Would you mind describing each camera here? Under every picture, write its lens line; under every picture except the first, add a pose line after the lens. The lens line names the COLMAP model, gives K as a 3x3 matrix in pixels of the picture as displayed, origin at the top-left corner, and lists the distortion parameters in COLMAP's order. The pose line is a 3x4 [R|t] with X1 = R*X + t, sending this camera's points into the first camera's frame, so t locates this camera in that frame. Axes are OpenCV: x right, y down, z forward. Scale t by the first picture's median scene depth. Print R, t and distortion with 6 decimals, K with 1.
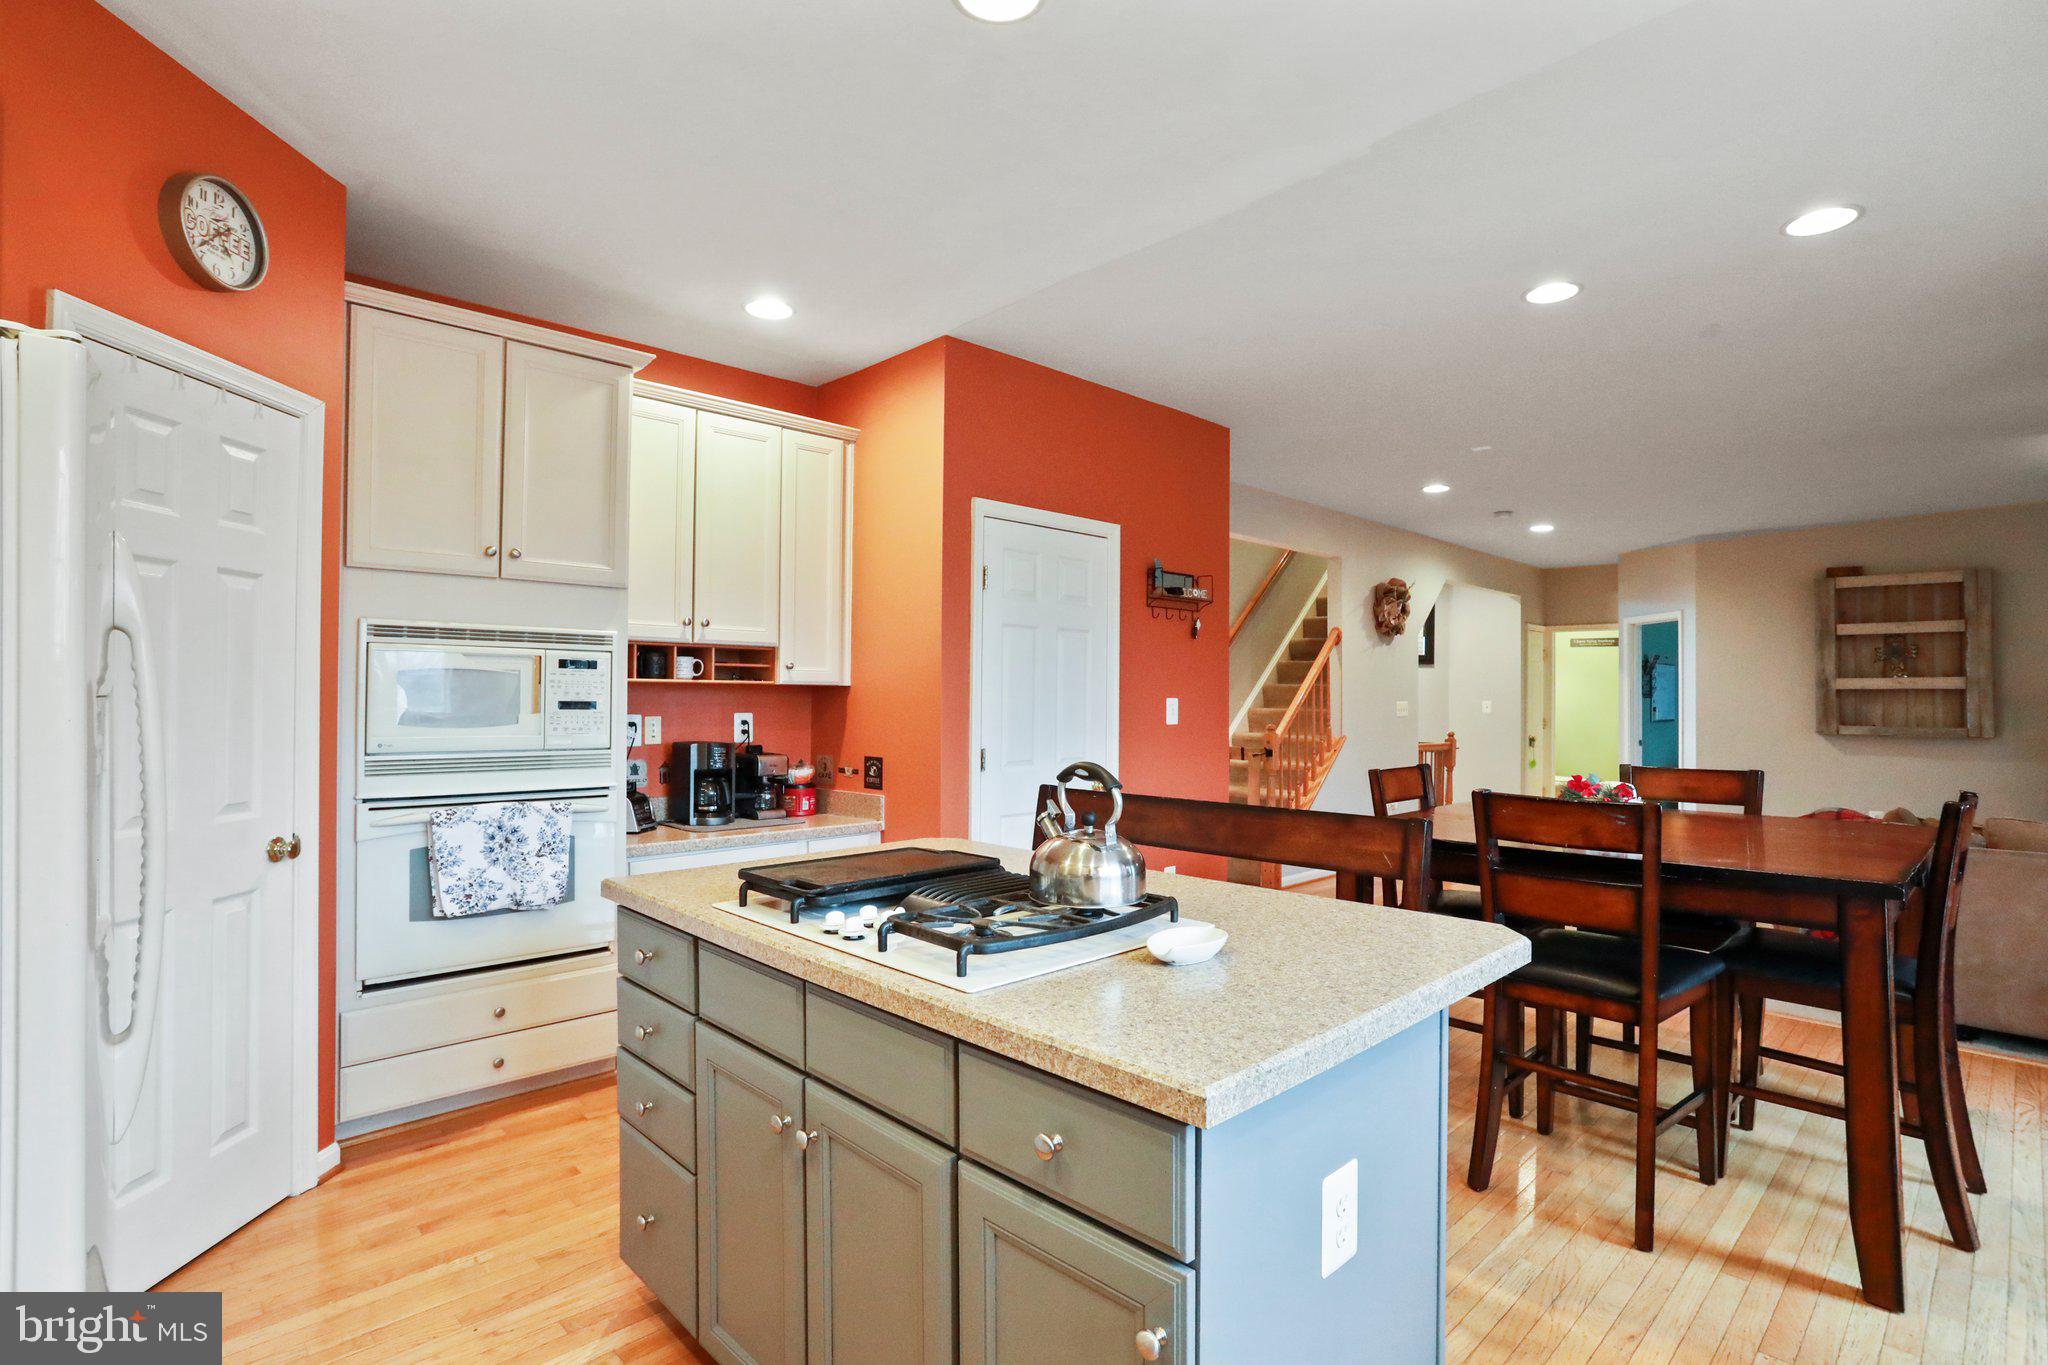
lens RADIAL K [[1008.4, 0, 973.9], [0, 1008.4, 679.9], [0, 0, 1]] dist [-0.002114, -0.000261]
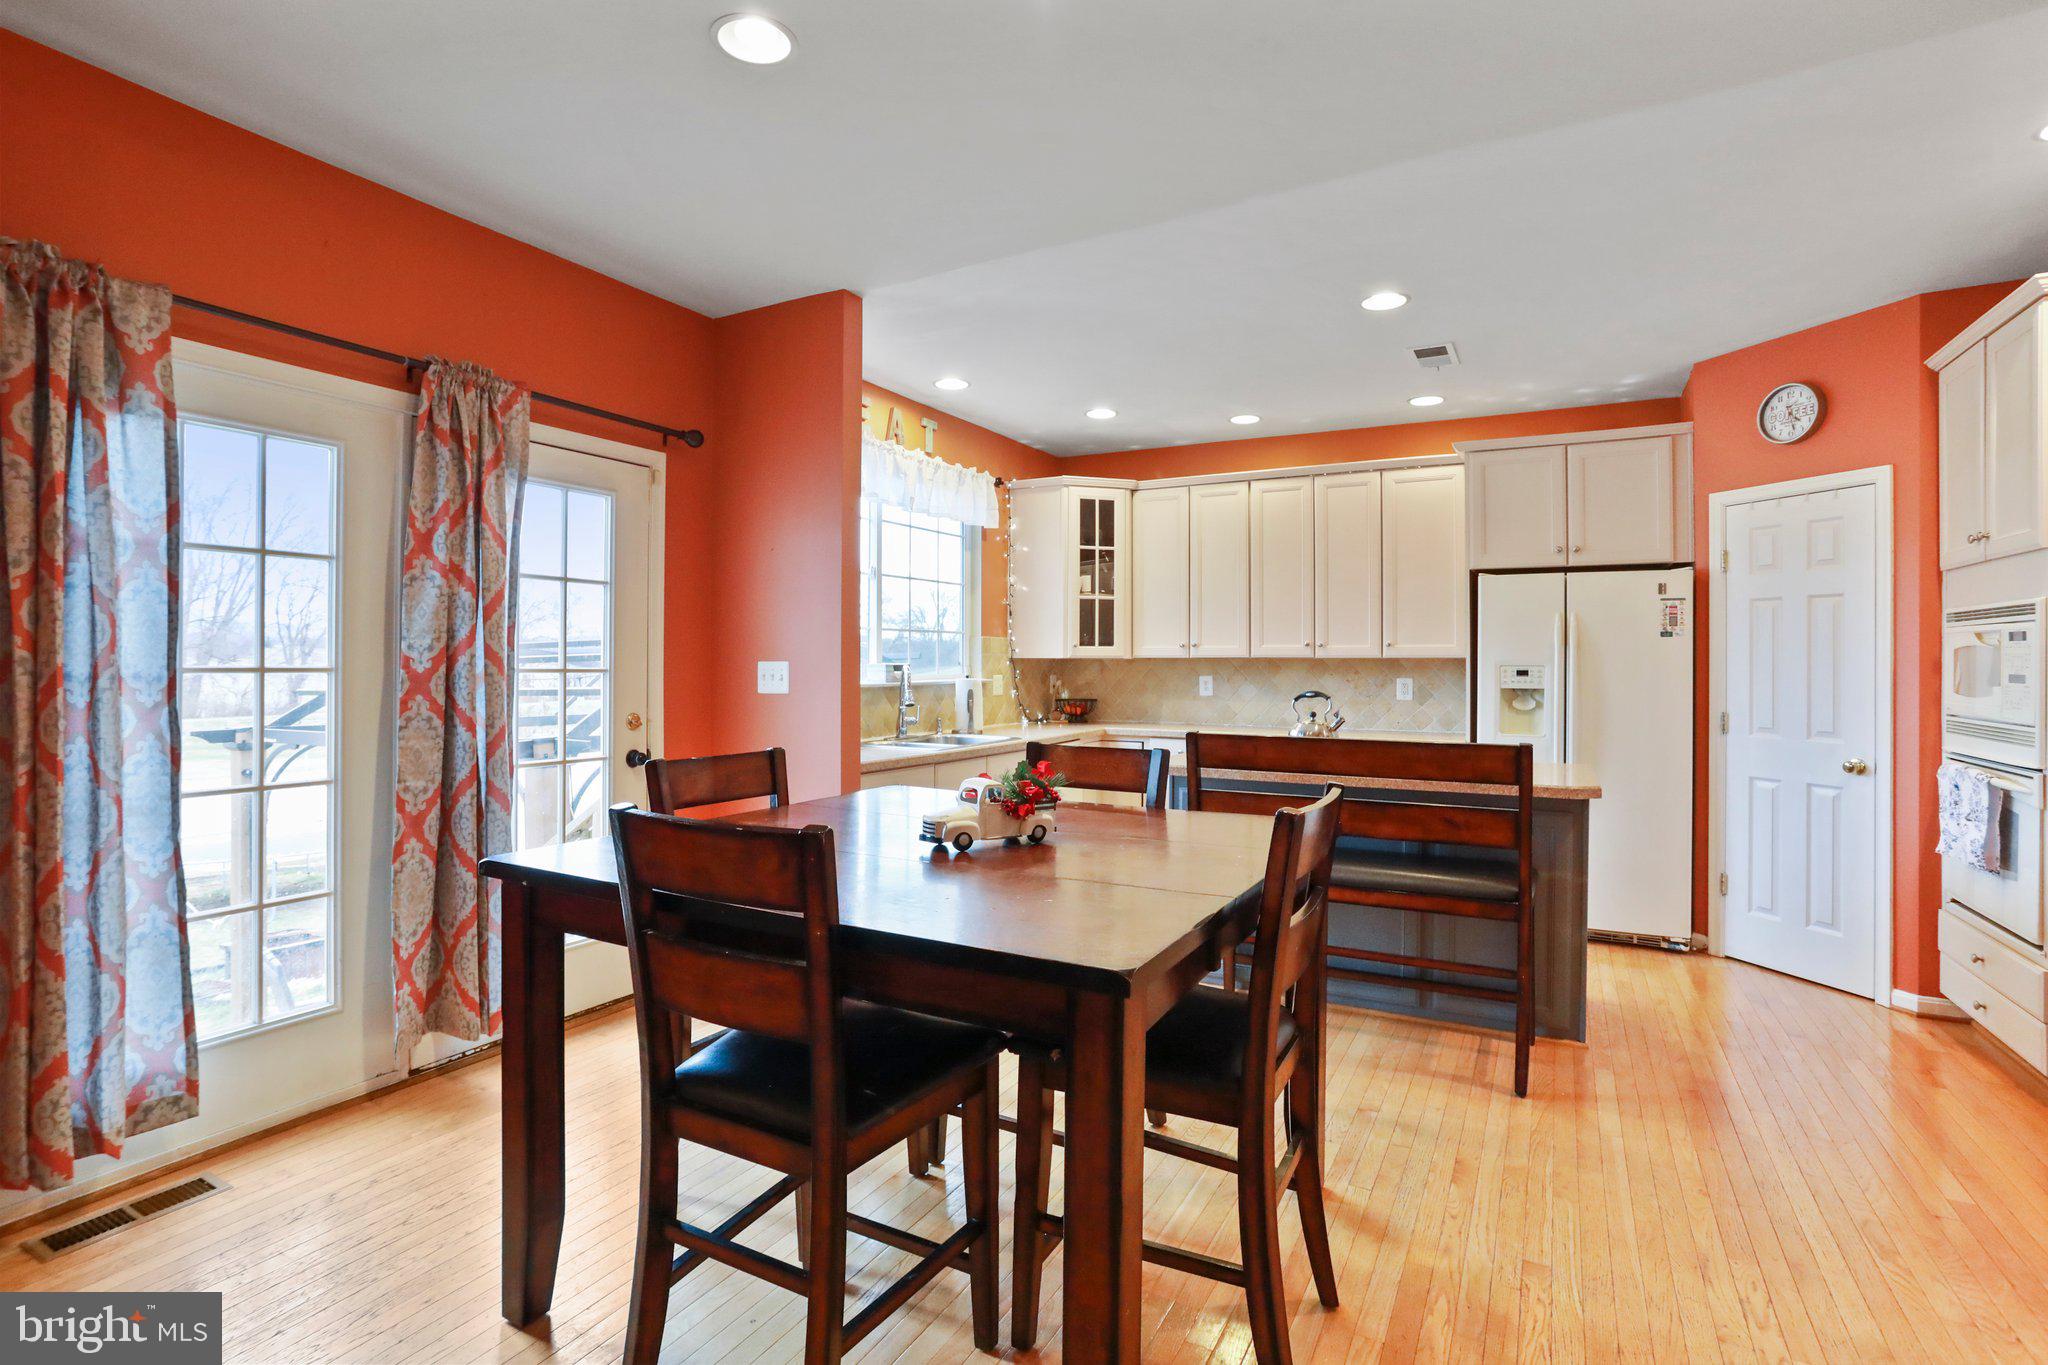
lens RADIAL K [[993.4, 0, 1029.8], [0, 993.4, 658.1], [0, 0, 1]] dist [-0.056124, 0.040683]
pose [[-0.942242, -0.009560, -0.334796, 0.835870], [-0.002472, 0.999764, -0.021593, 0.028552], [0.334923, -0.019518, -0.942043, 1.623350]]
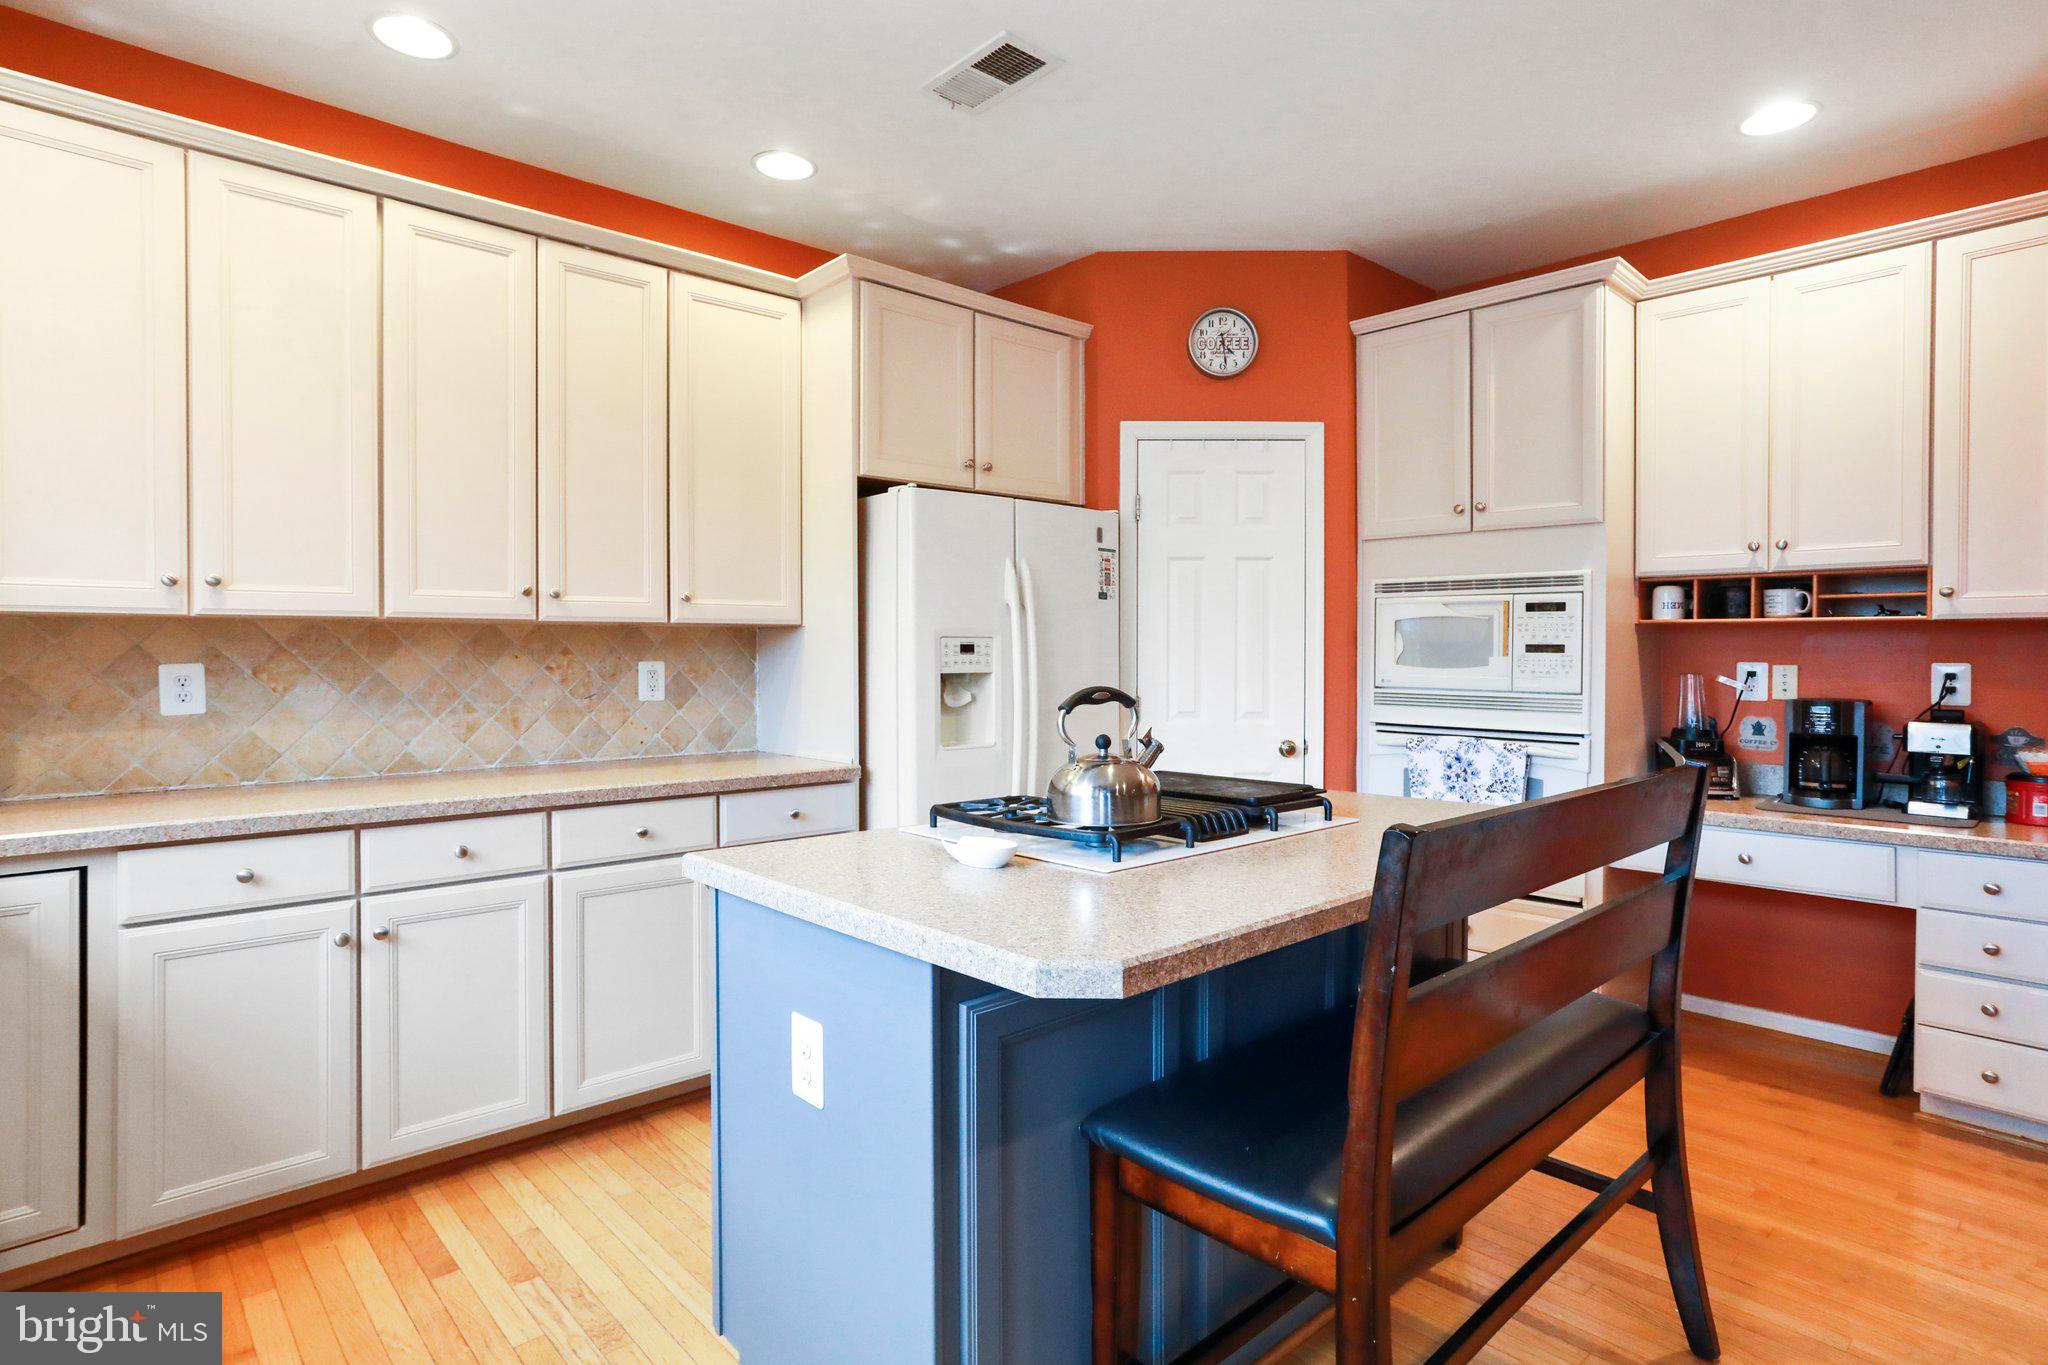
lens RADIAL K [[1065.7, 0, 1027.4], [0, 1065.7, 664.8], [0, 0, 1]] dist [-0.053728, 0.038033]
pose [[0.011973, 0.010455, -0.999874, 0.657718], [0.015957, 0.999816, 0.010646, 0.022784], [0.999801, -0.016082, 0.011804, 0.499102]]
